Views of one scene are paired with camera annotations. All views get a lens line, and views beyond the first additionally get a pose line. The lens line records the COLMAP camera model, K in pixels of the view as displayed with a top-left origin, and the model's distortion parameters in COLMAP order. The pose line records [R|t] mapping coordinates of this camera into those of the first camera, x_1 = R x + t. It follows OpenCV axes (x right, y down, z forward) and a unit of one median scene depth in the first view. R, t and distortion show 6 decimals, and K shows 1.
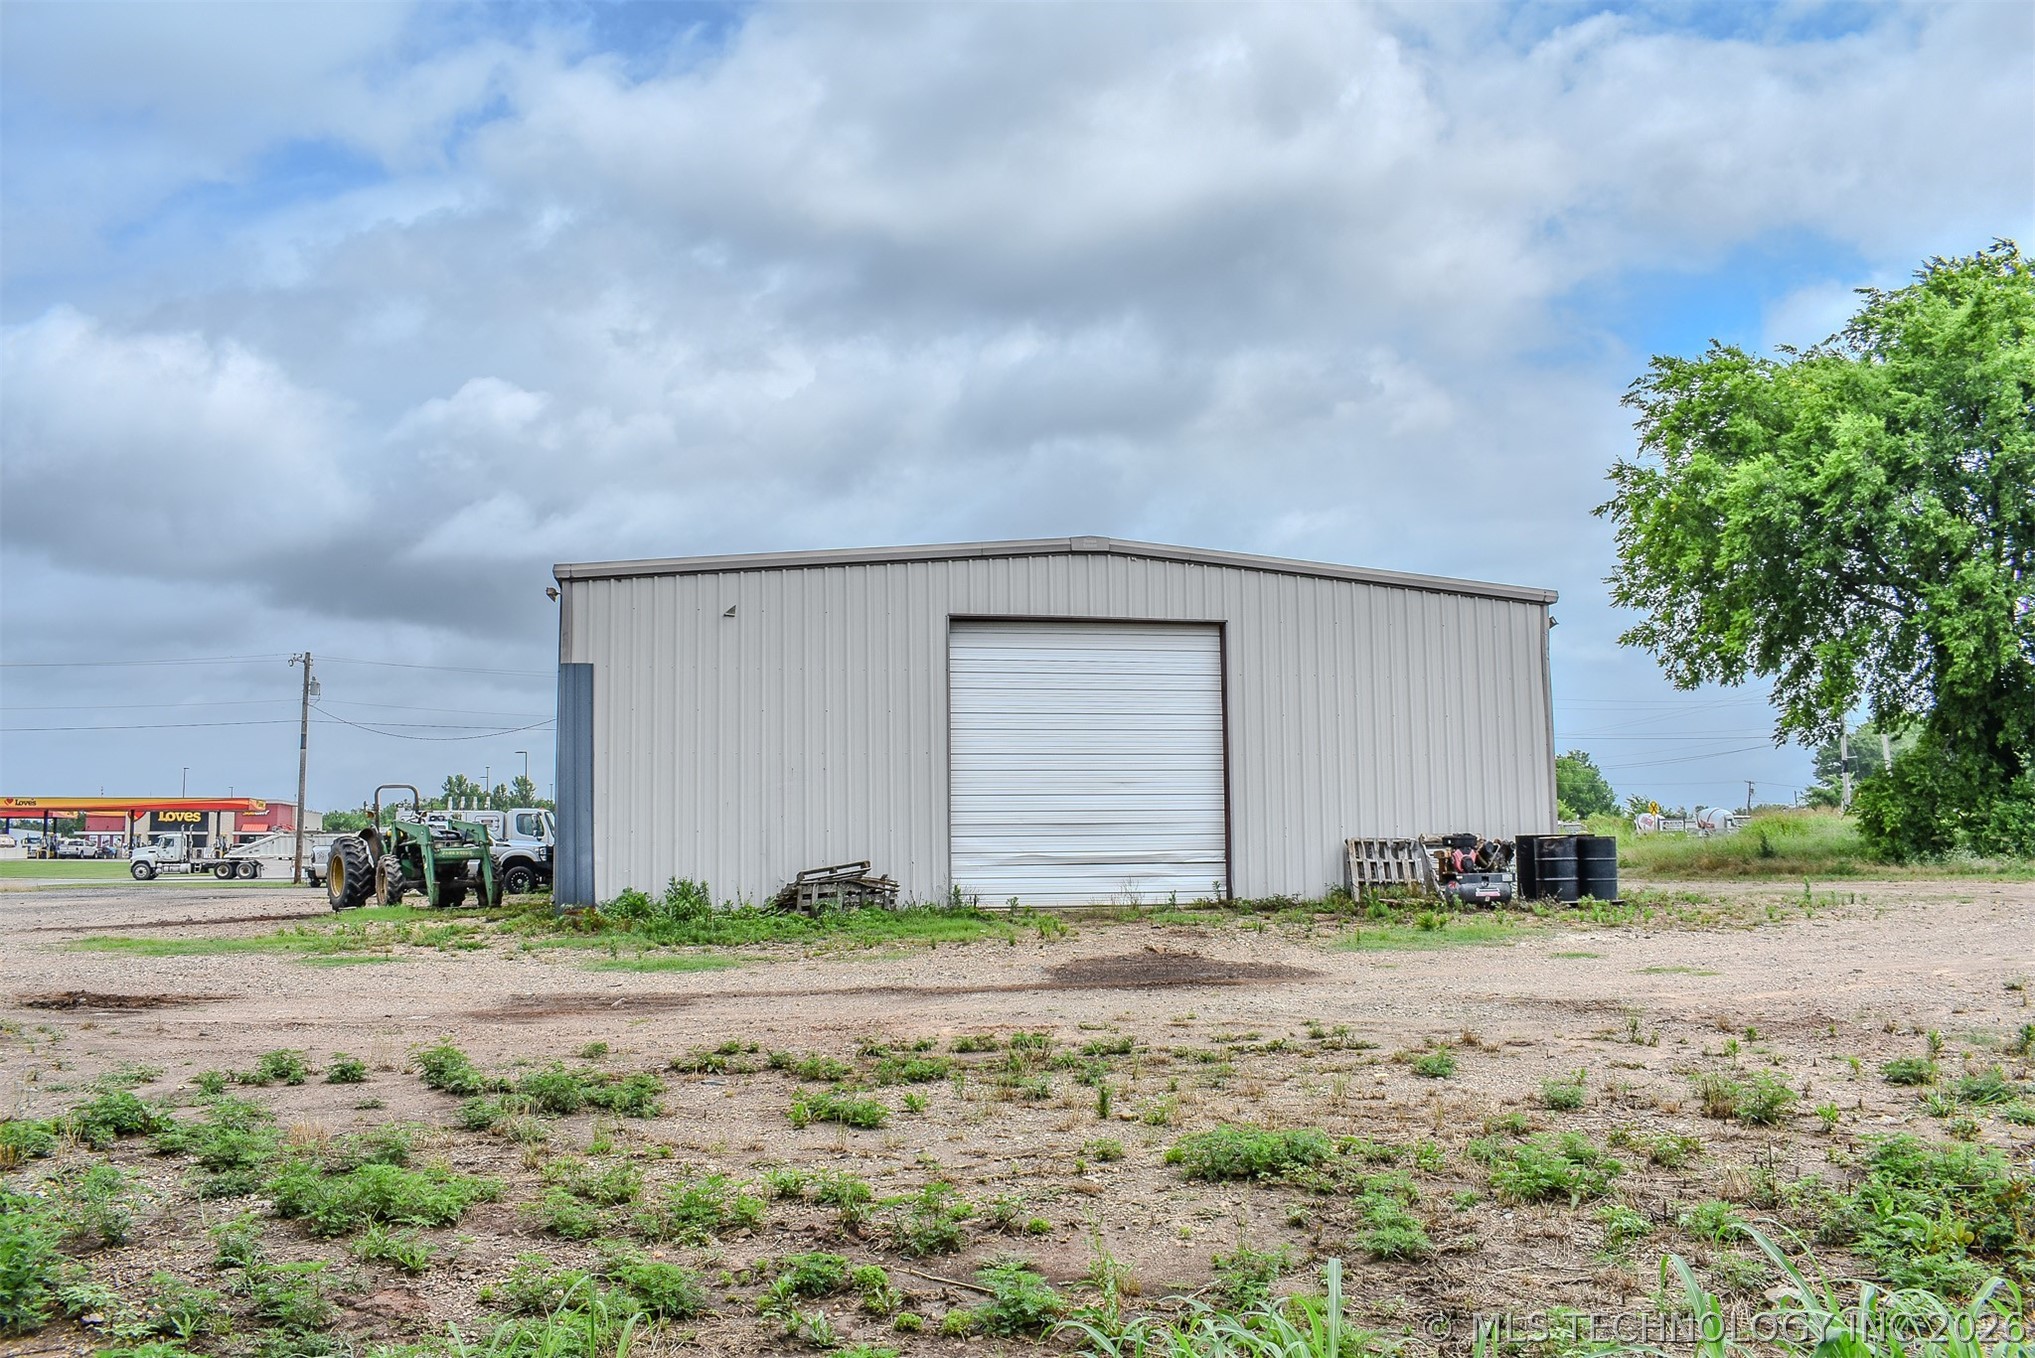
lens RADIAL K [[1597.7, 0, 1017.5], [0, 1597.7, 679.0], [0, 0, 1]] dist [-0.097758, 0.022021]
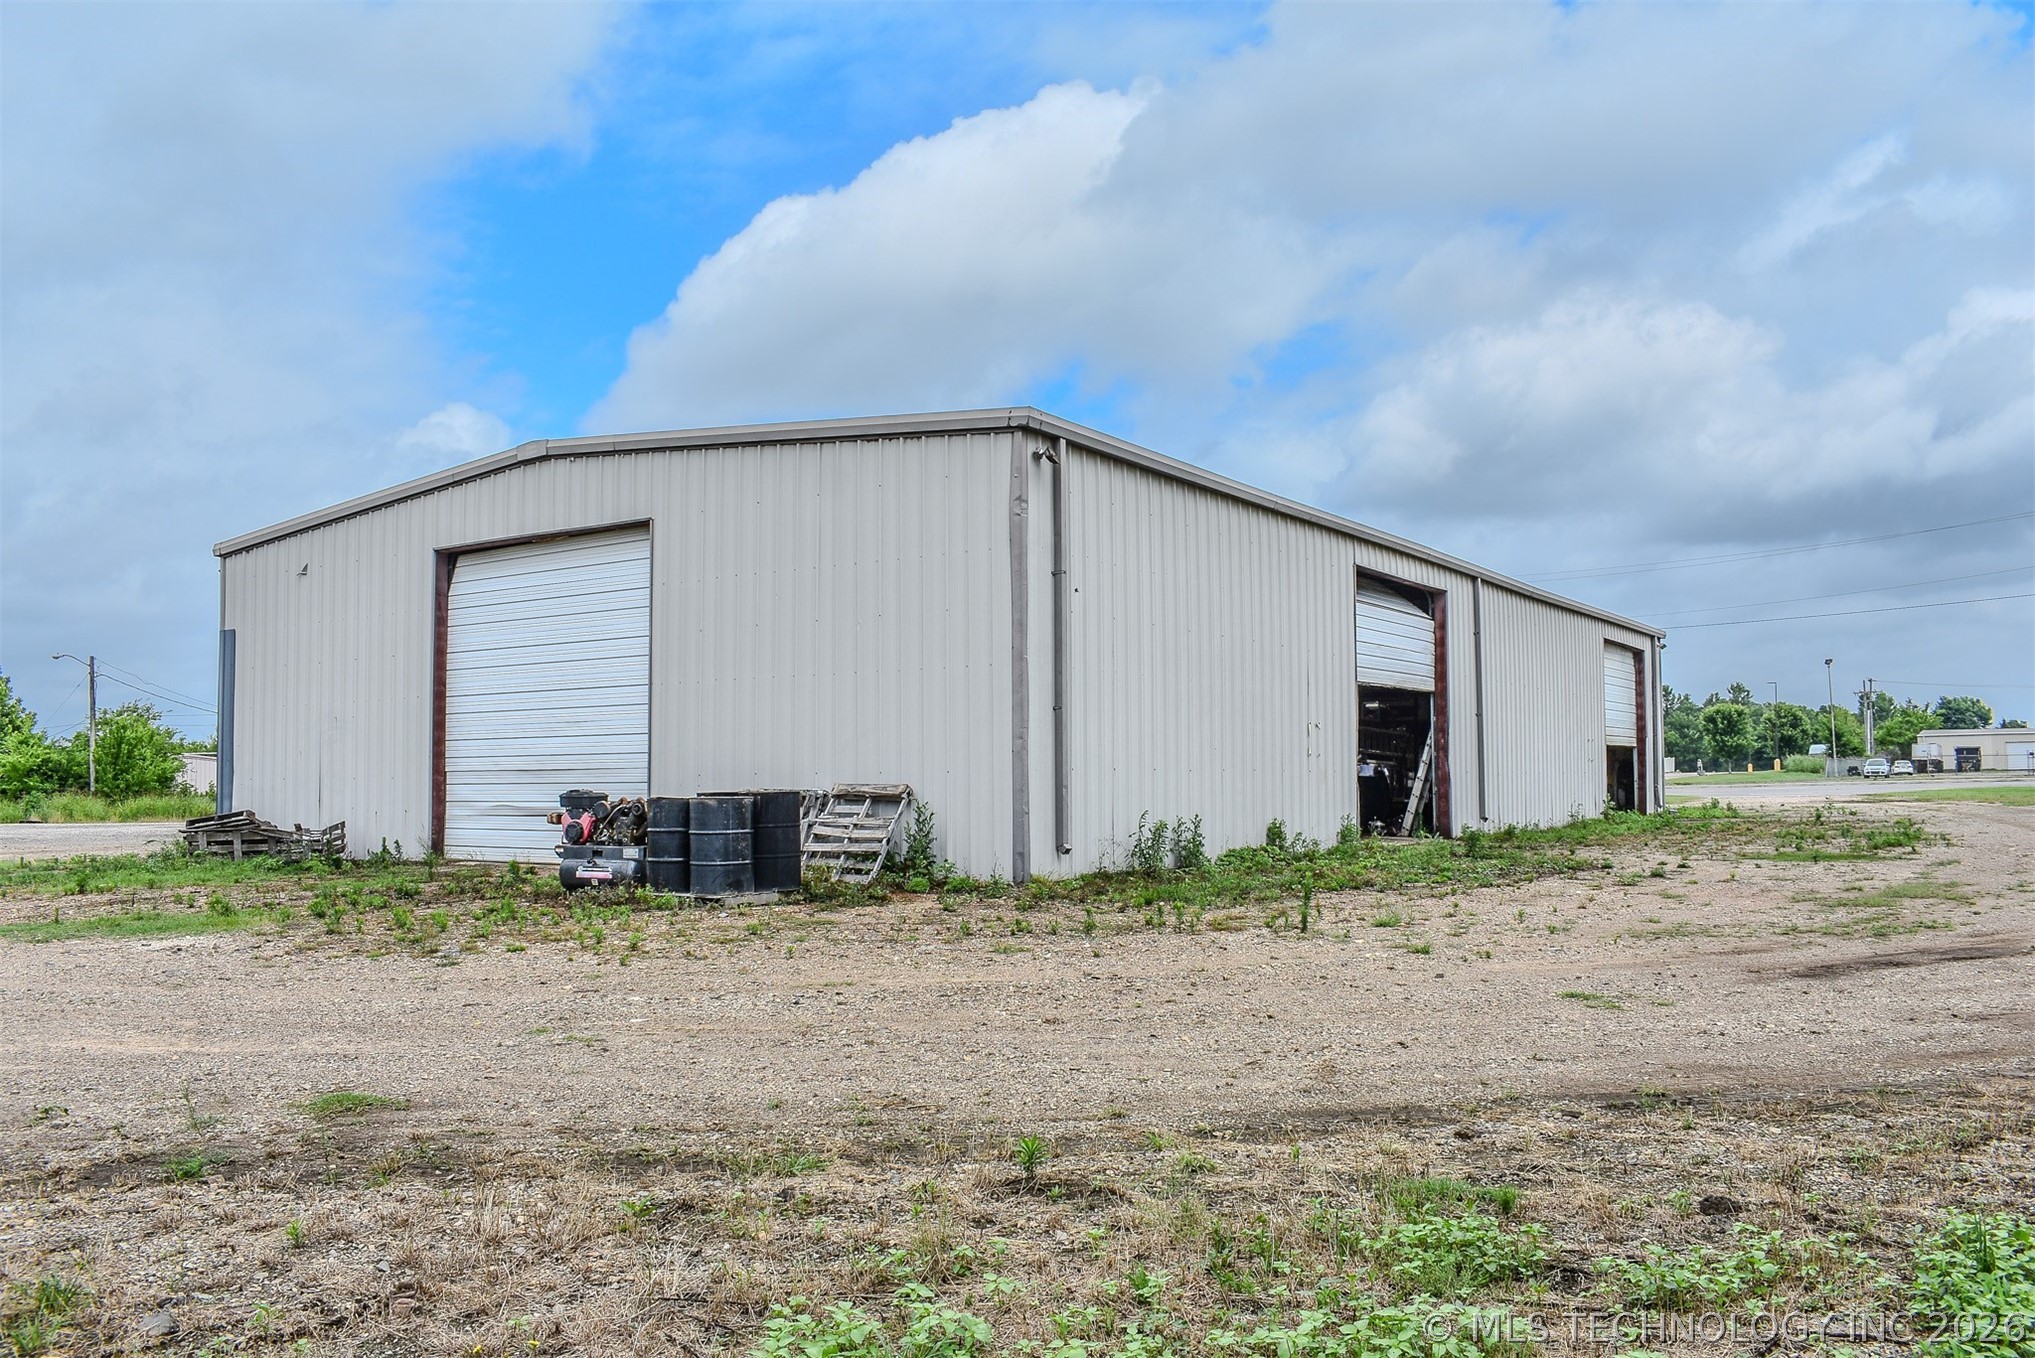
lens RADIAL K [[1630.5, 0, 1017.5], [0, 1630.5, 679.0], [0, 0, 1]] dist [-0.112516, 0.036767]
pose [[0.698741, -0.039422, -0.714288, 0.845298], [0.080637, 0.996457, 0.023887, 0.039821], [0.710815, -0.074289, 0.699445, 0.556110]]
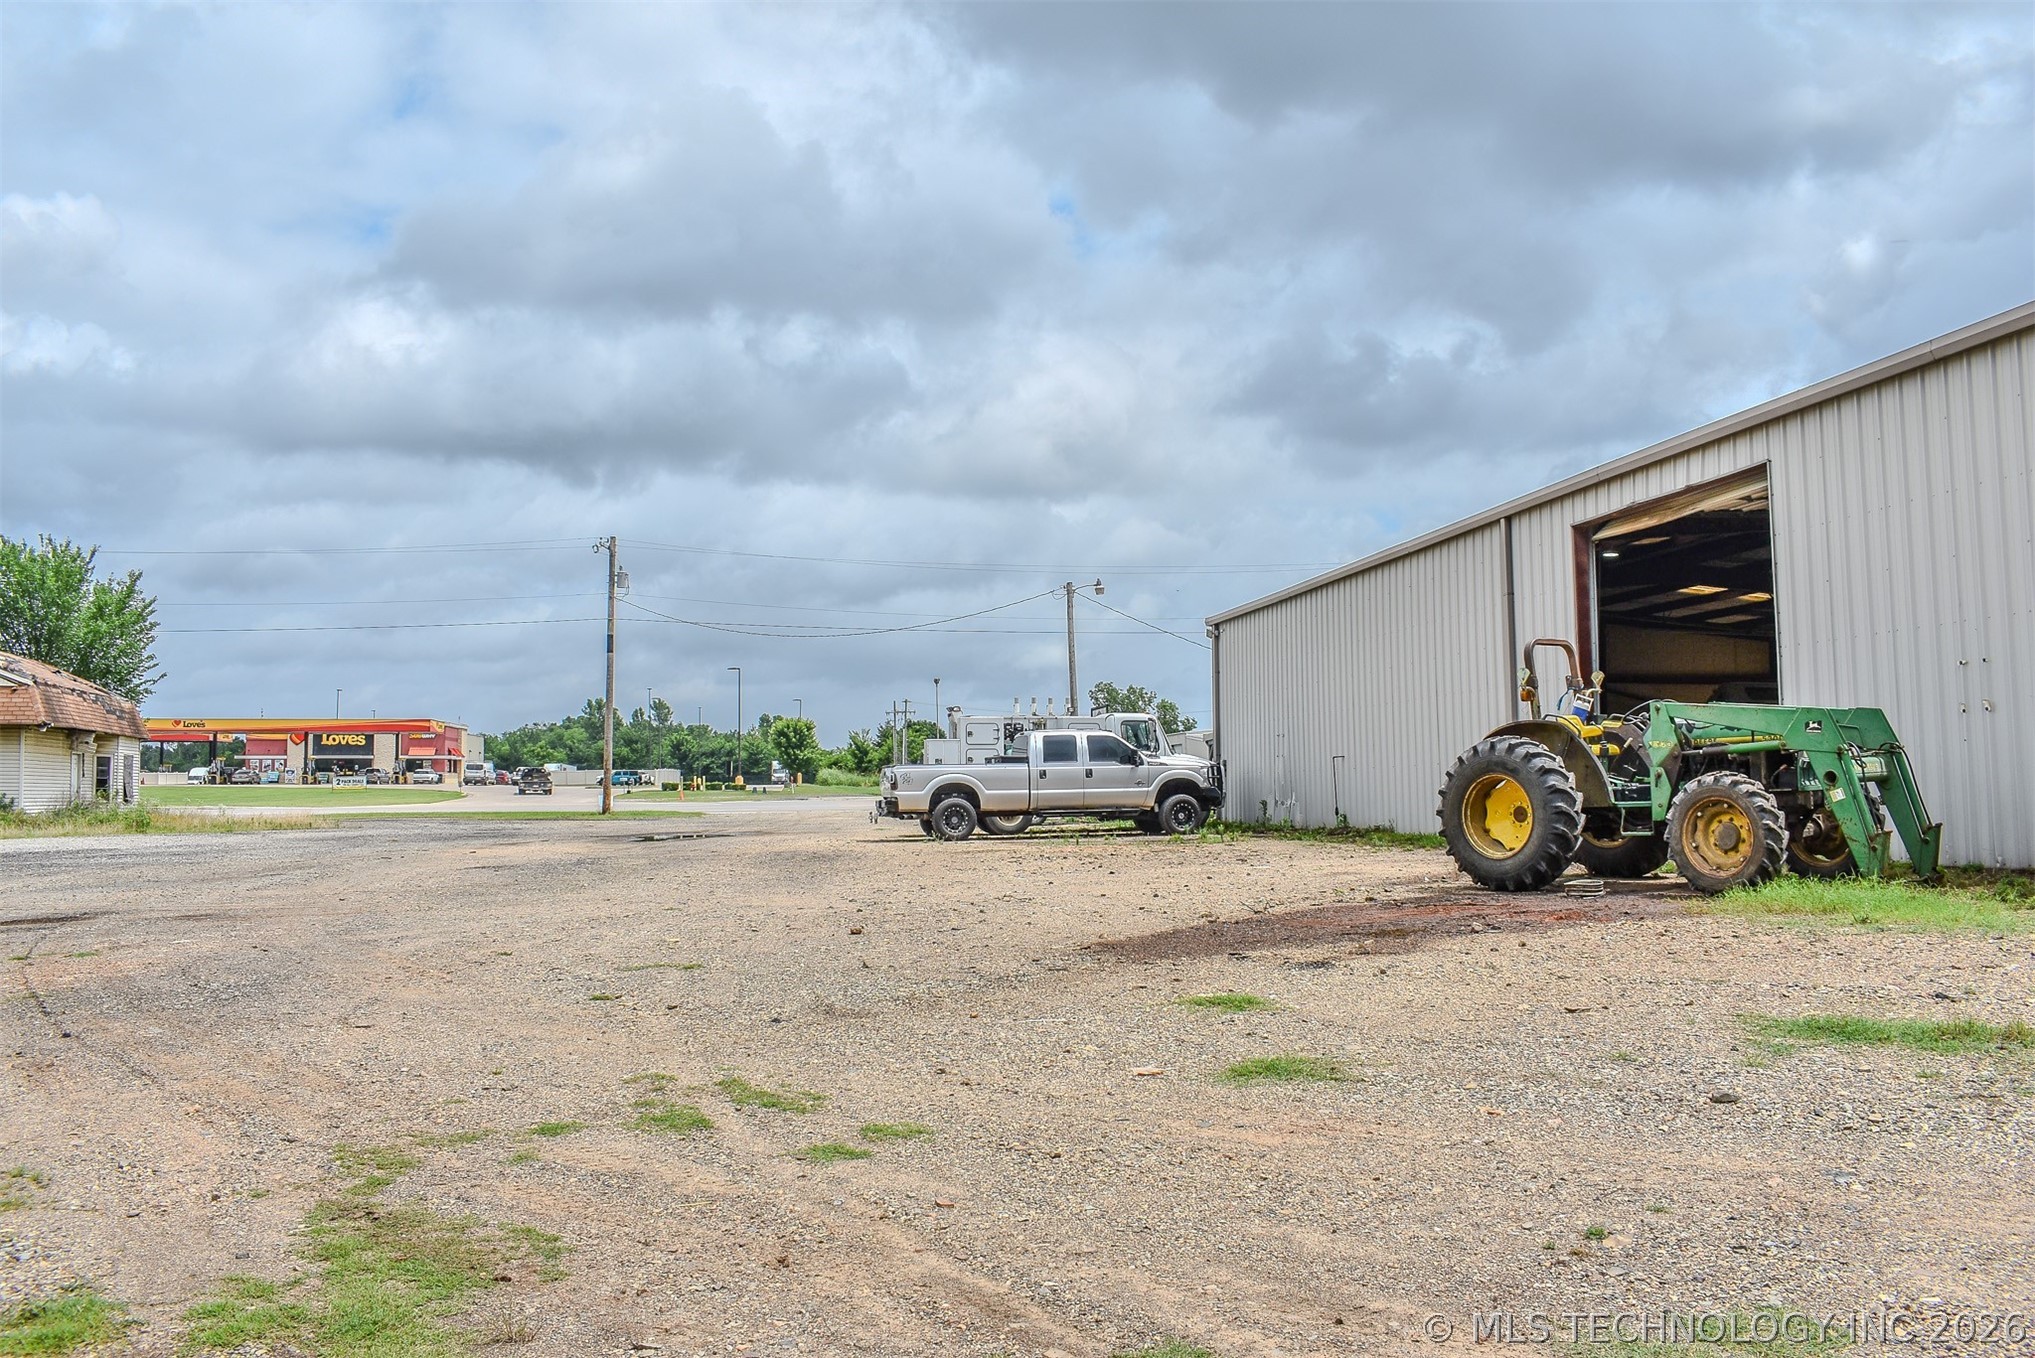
lens RADIAL K [[1597.7, 0, 1017.5], [0, 1597.7, 679.0], [0, 0, 1]] dist [-0.097758, 0.022021]
pose [[0.998599, 0.002170, -0.052869, -0.643302], [0.000231, 0.998971, 0.045361, 0.067547], [0.052913, -0.045310, 0.997571, 0.562772]]
